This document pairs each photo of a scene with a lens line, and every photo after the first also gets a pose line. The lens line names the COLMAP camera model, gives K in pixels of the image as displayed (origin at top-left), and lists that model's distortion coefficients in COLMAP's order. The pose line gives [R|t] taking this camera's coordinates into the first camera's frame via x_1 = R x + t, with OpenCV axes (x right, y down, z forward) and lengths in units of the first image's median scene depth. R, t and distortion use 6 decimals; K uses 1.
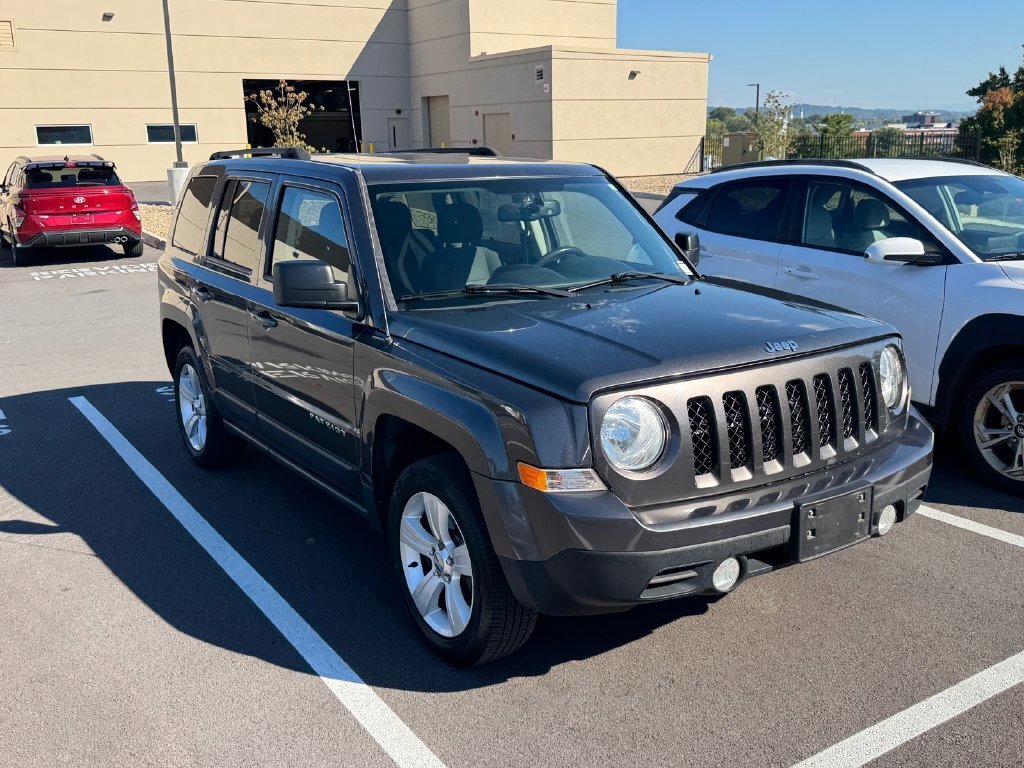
lens RADIAL K [[998.5, 0, 512.0], [0, 998.5, 384.0], [0, 0, 1]] dist [0.108544, -0.180160]
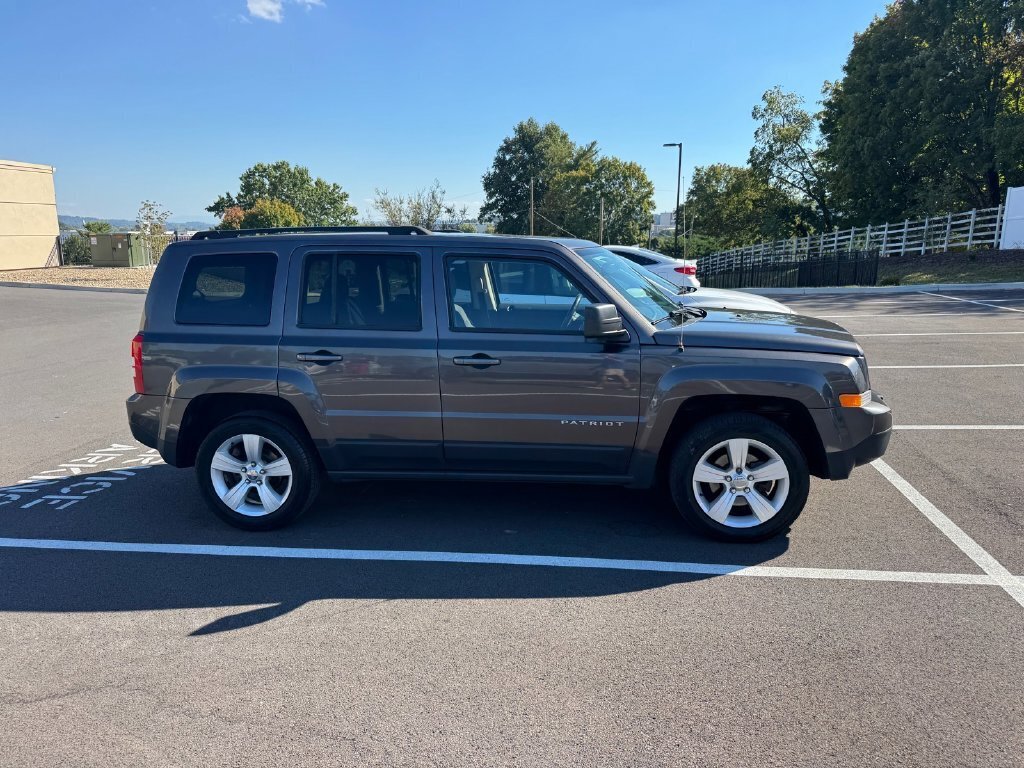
lens RADIAL K [[748.7, 0, 507.7], [0, 748.7, 389.6], [0, 0, 1]] dist [0.054636, -0.045225]
pose [[0.655873, -0.145445, 0.740726, -0.780325], [0.180323, 0.983042, 0.033359, -0.046443], [-0.733017, 0.111691, 0.670978, 0.307169]]
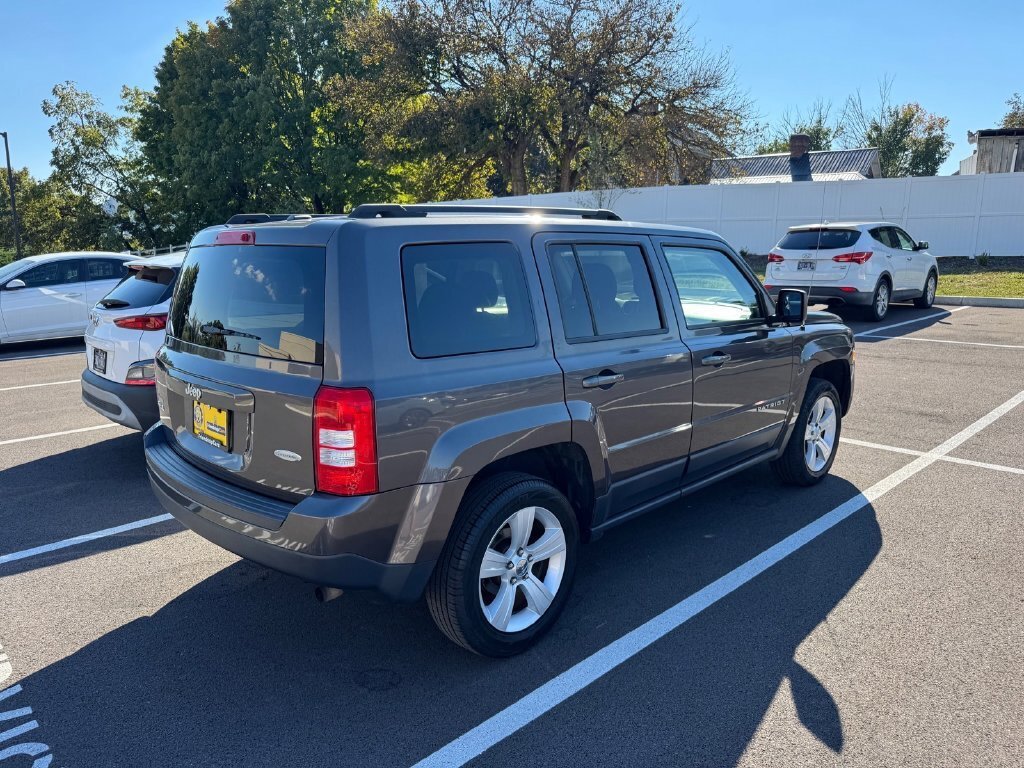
lens RADIAL K [[778.3, 0, 512.0], [0, 778.3, 384.0], [0, 0, 1]] dist [-0.000391, -0.000110]
pose [[-0.224817, -0.156116, 0.961813, -0.894246], [0.236217, 0.948906, 0.209235, -0.233545], [-0.945335, 0.274236, -0.176453, 1.185656]]
